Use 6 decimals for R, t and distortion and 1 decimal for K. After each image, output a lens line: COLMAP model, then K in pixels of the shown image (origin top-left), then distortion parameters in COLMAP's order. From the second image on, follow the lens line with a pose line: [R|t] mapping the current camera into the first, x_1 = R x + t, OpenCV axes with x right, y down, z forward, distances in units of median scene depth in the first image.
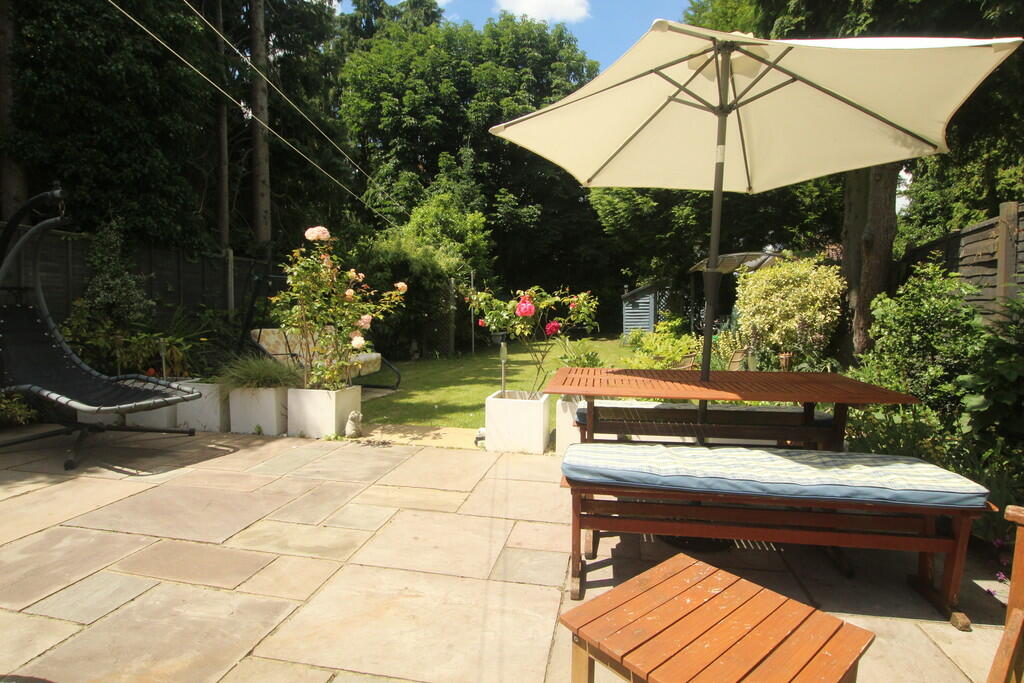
lens RADIAL K [[523.6, 0, 515.8], [0, 523.6, 347.7], [0, 0, 1]] dist [-0.026056, 0.000458]
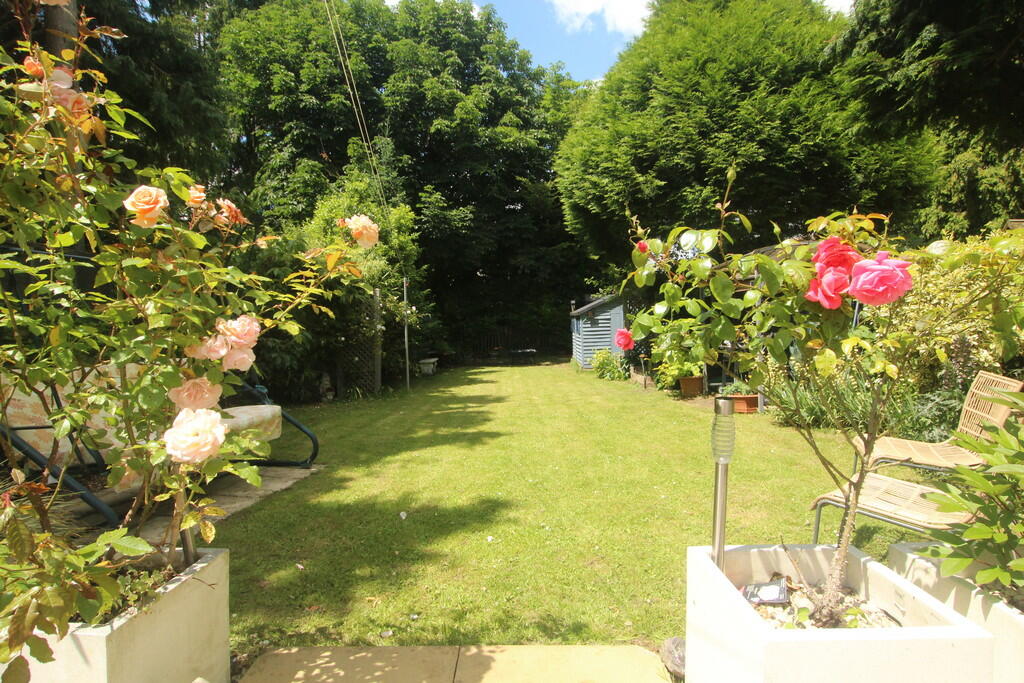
lens RADIAL K [[523.6, 0, 515.8], [0, 523.6, 347.7], [0, 0, 1]] dist [-0.026056, 0.000458]
pose [[0.982657, -0.025704, 0.183645, -0.046540], [0.034060, 0.998516, -0.042490, -0.007382], [-0.182280, 0.048008, 0.982074, 0.169329]]
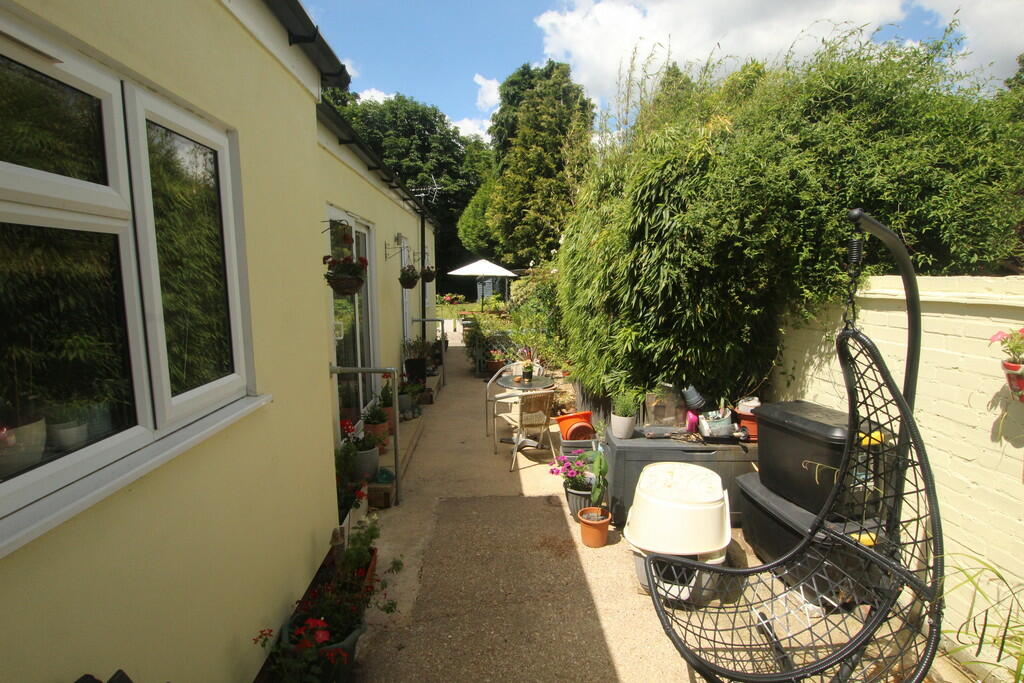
lens RADIAL K [[523.6, 0, 515.8], [0, 523.6, 347.7], [0, 0, 1]] dist [-0.026056, 0.000458]
pose [[0.966271, -0.043040, 0.253906, -0.122401], [0.023145, 0.996459, 0.080829, -0.001732], [-0.256485, -0.072226, 0.963846, -0.729653]]
